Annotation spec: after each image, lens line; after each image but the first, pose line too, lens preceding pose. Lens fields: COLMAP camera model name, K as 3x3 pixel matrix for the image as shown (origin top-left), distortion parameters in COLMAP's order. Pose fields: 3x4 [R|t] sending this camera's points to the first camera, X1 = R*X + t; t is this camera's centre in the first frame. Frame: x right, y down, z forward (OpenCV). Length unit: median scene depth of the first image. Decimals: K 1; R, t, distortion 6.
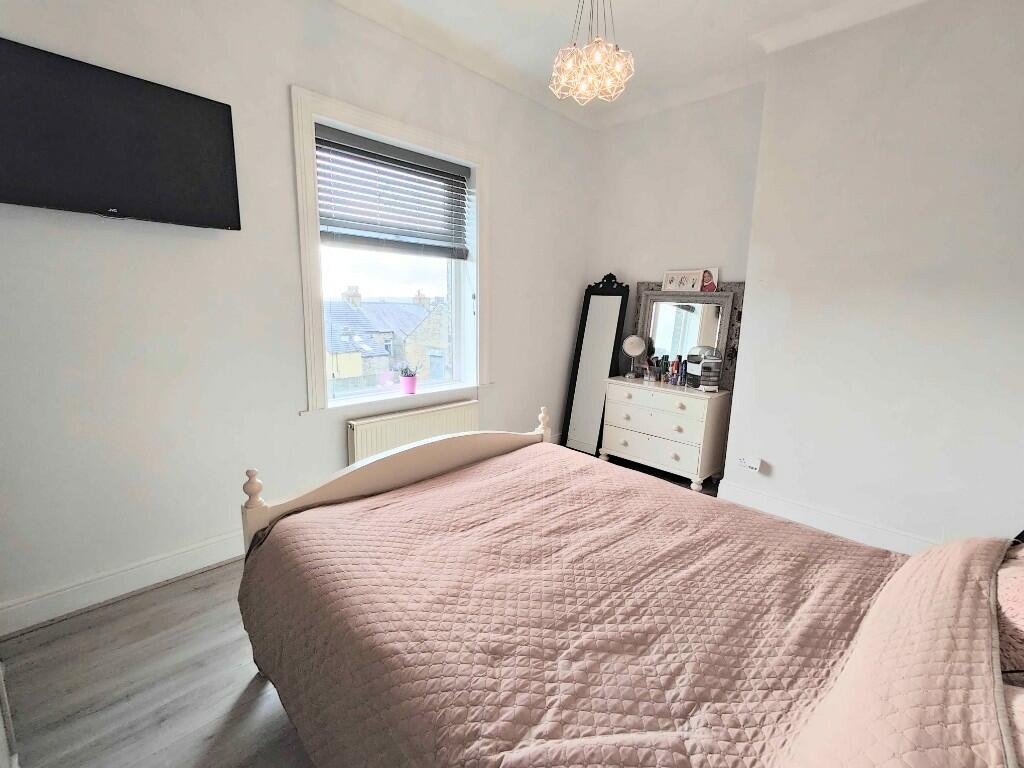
lens RADIAL K [[448.0, 0, 513.5], [0, 448.0, 387.0], [0, 0, 1]] dist [0.001213, 0.000193]
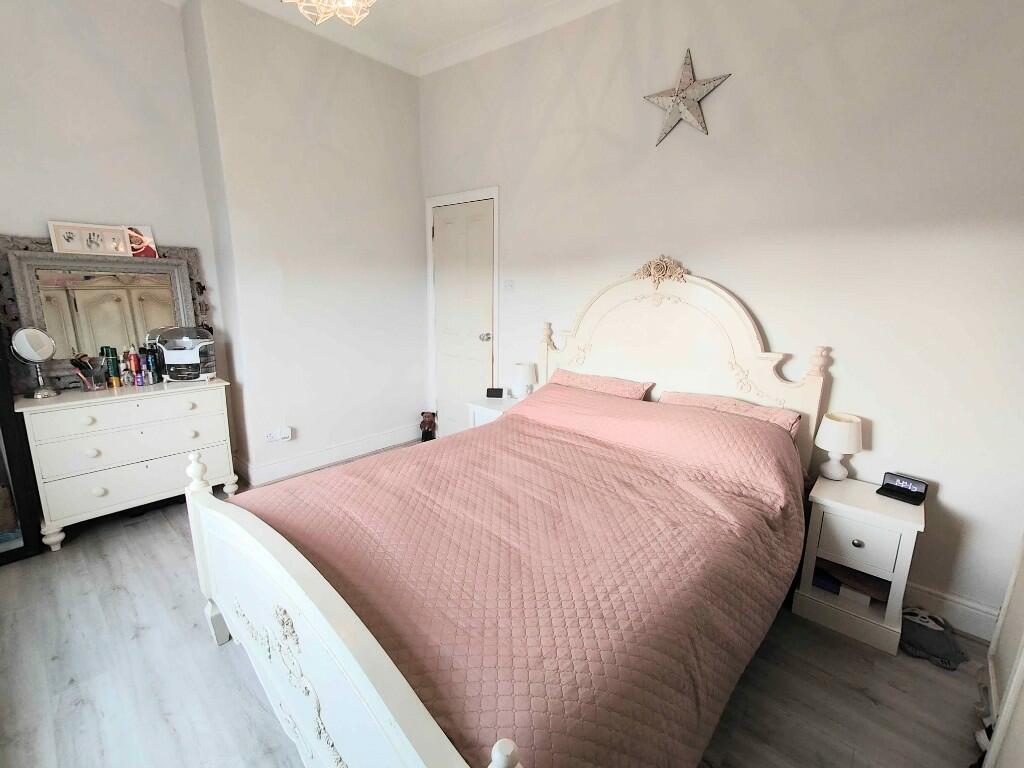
lens RADIAL K [[450.5, 0, 506.8], [0, 450.5, 381.3], [0, 0, 1]] dist [0.002462, 0.000677]
pose [[-0.047760, -0.236360, 0.970491, -0.404280], [0.165945, 0.956220, 0.241051, -0.095359], [-0.984978, 0.172561, -0.006446, 0.439866]]
